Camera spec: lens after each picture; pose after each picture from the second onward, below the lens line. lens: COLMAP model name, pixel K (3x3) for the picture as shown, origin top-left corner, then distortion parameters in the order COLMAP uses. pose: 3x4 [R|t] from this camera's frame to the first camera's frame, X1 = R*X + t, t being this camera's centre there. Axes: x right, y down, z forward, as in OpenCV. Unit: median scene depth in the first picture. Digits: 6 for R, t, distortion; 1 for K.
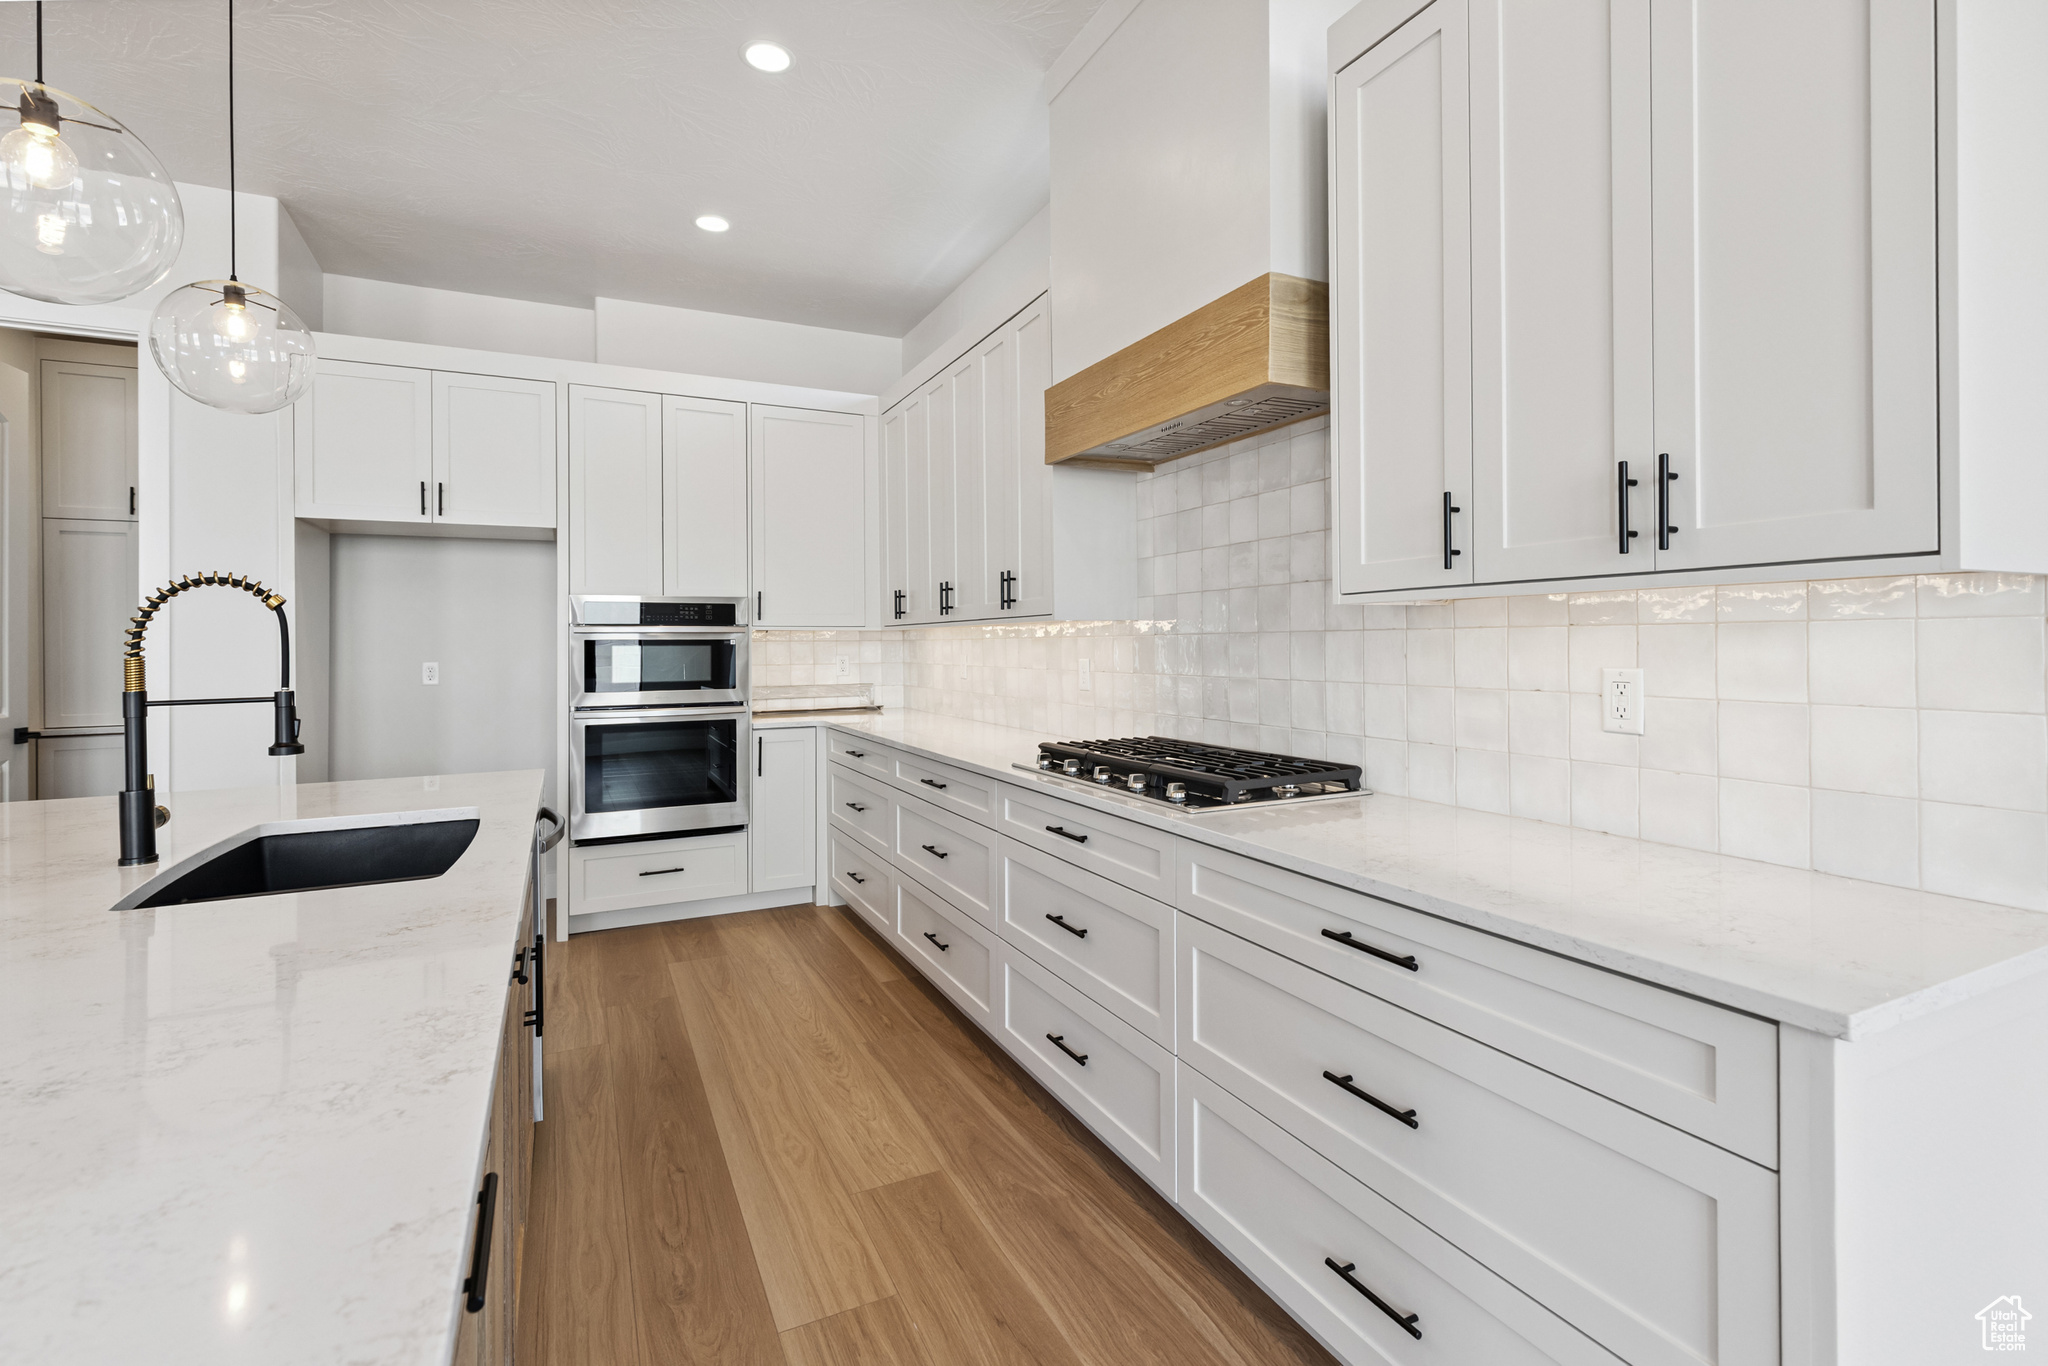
lens RADIAL K [[924.0, 0, 1038.4], [0, 924.0, 646.6], [0, 0, 1]] dist [0.008269, -0.000462]
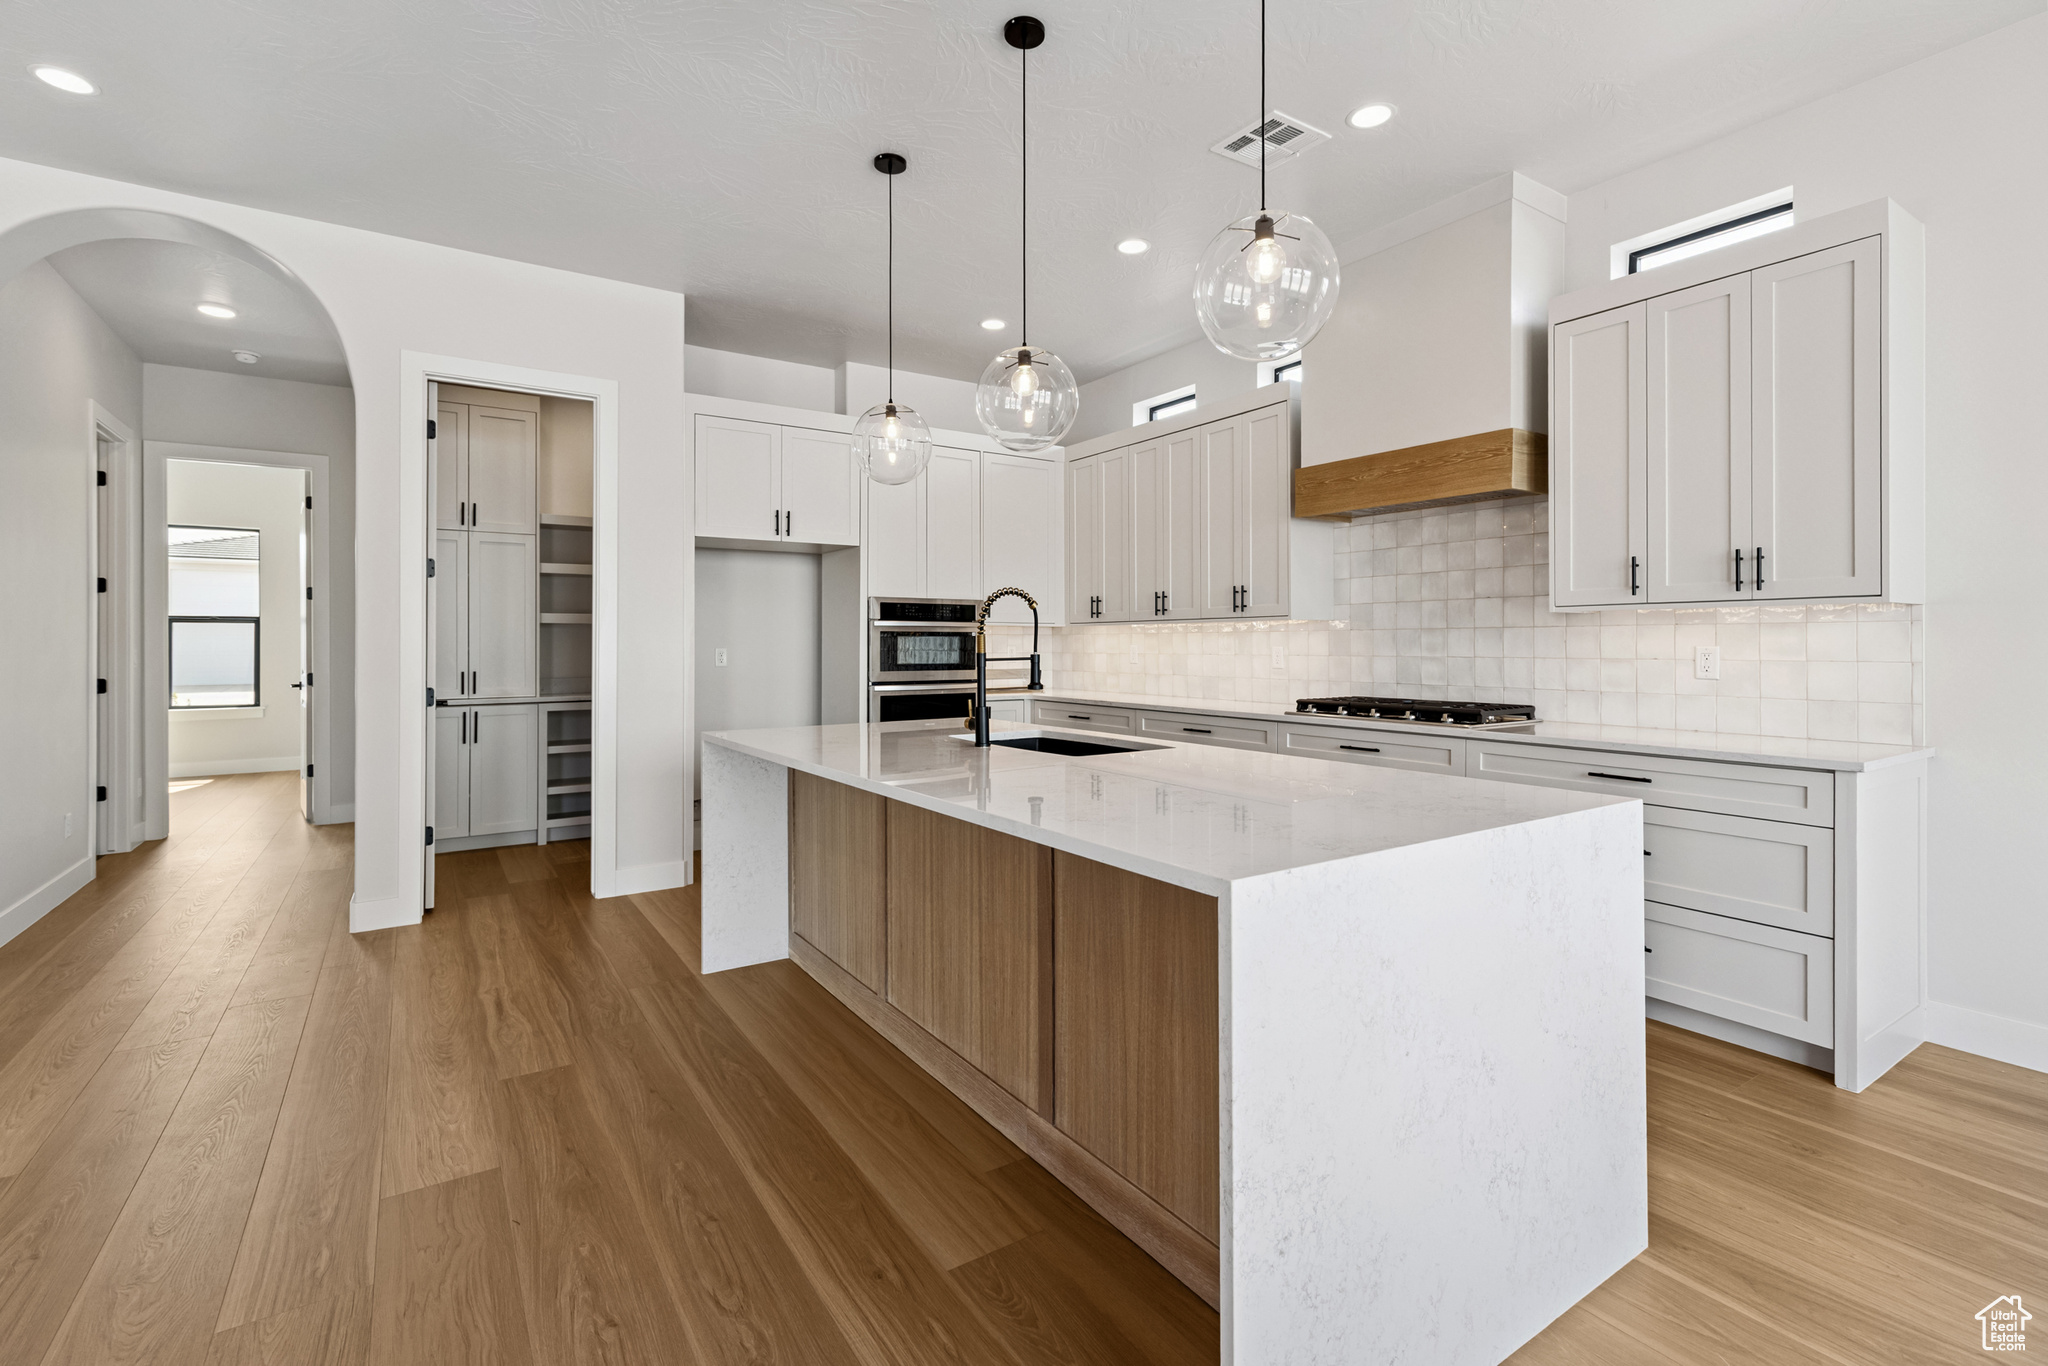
lens RADIAL K [[924.0, 0, 1032.2], [0, 924.0, 641.3], [0, 0, 1]] dist [0.008269, -0.000462]
pose [[0.991493, 0.007085, 0.129965, -0.803395], [-0.006127, 0.999951, -0.007772, 0.028420], [-0.130014, 0.006909, 0.991488, -0.589451]]
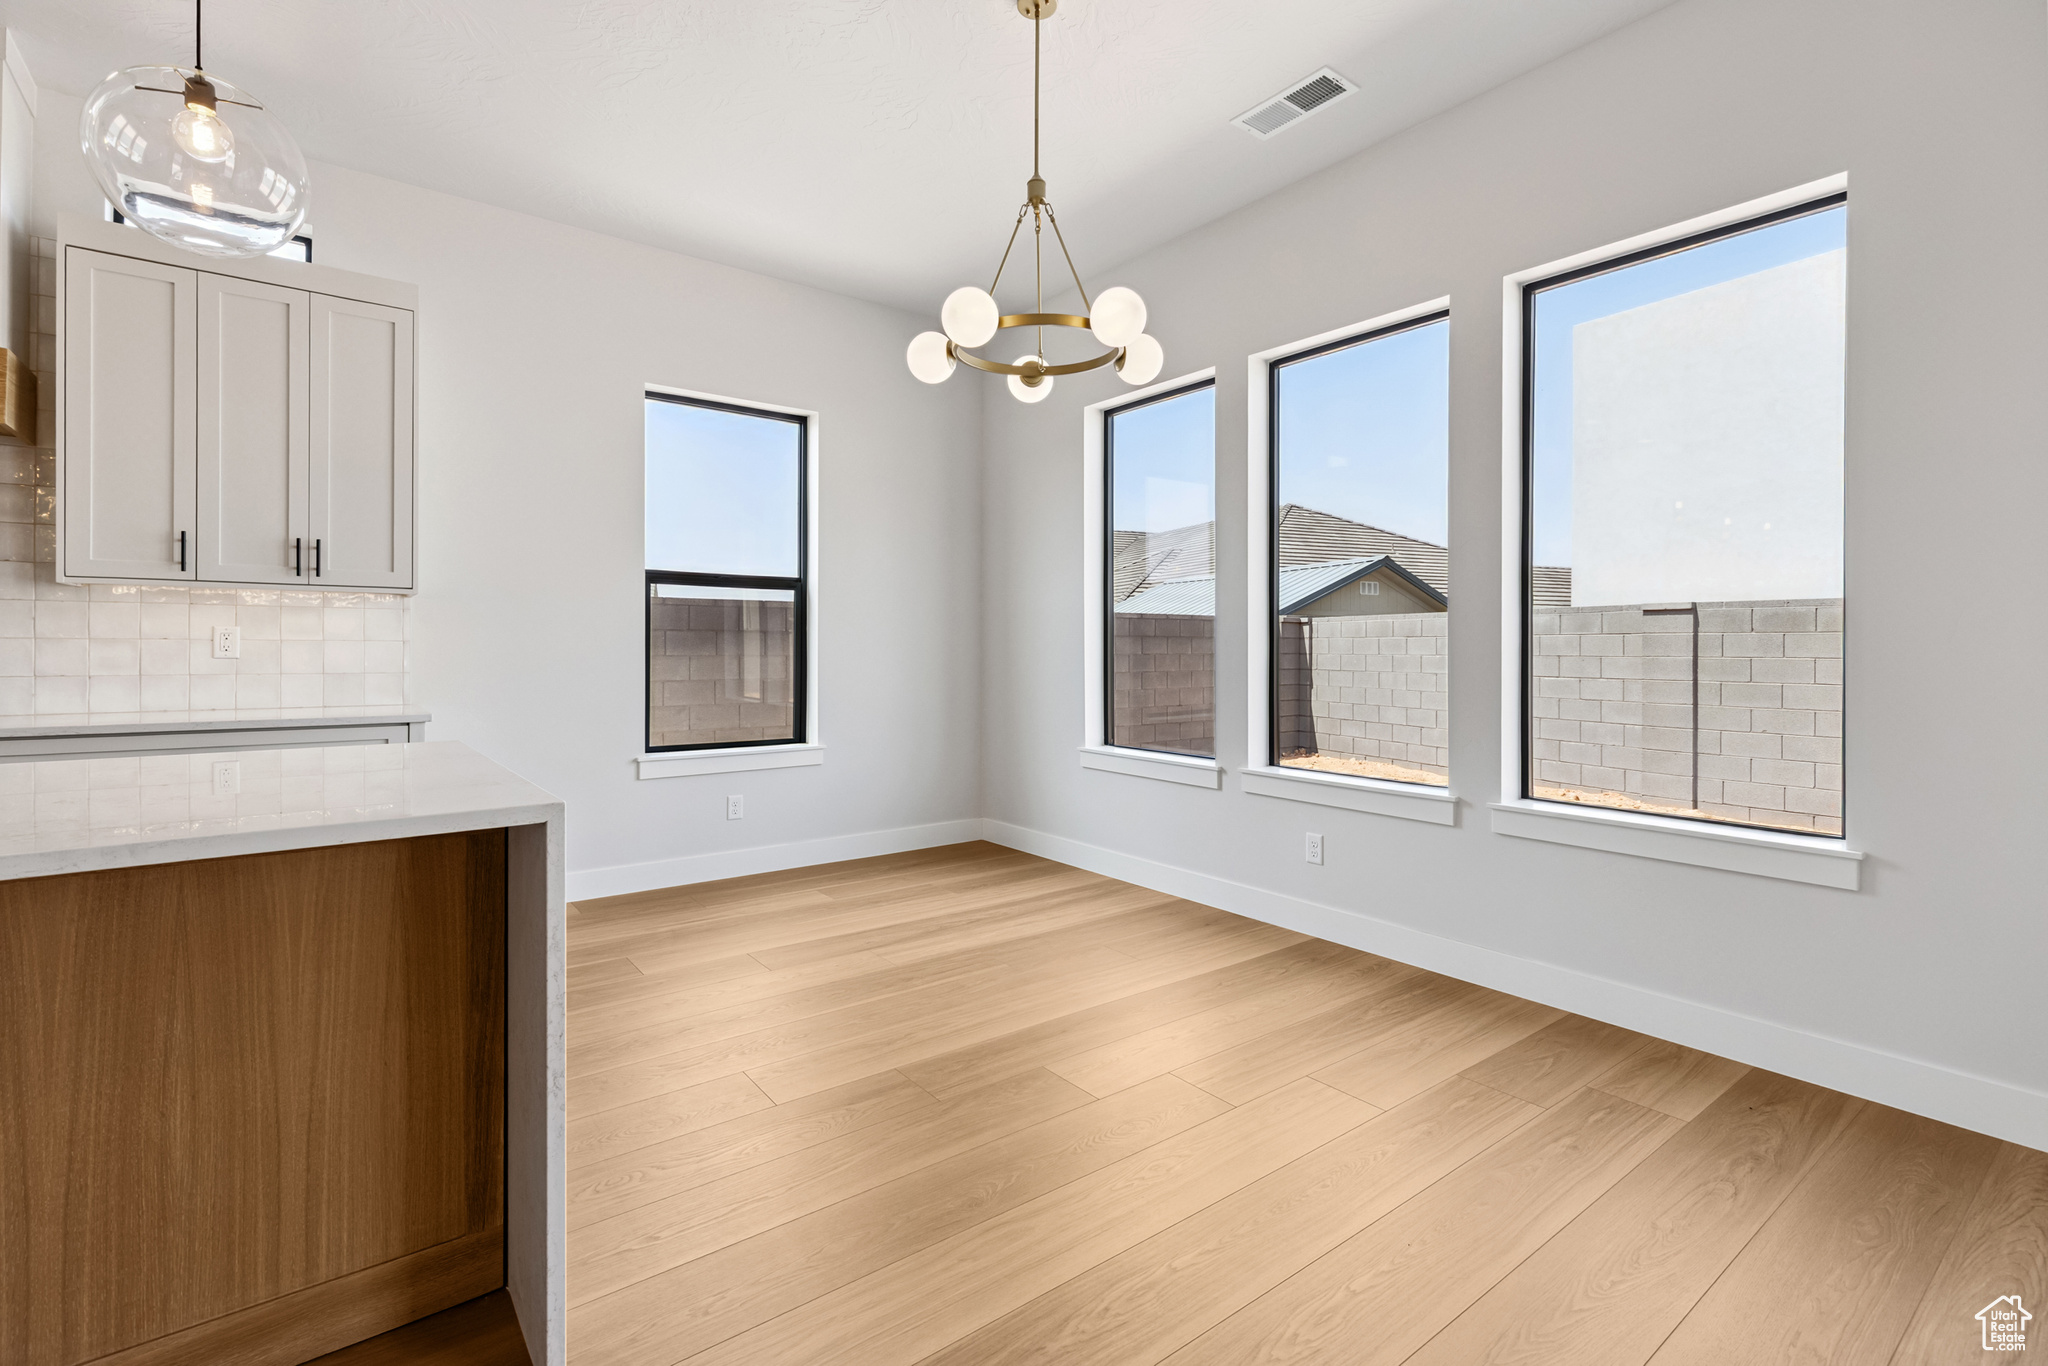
lens RADIAL K [[924.0, 0, 1018.4], [0, 924.0, 656.4], [0, 0, 1]] dist [0.008269, -0.000462]
pose [[-0.191873, -0.000831, 0.981420, -1.298358], [0.000534, 0.999999, 0.000951, 0.067191], [-0.981420, 0.000706, -0.191872, -0.236281]]
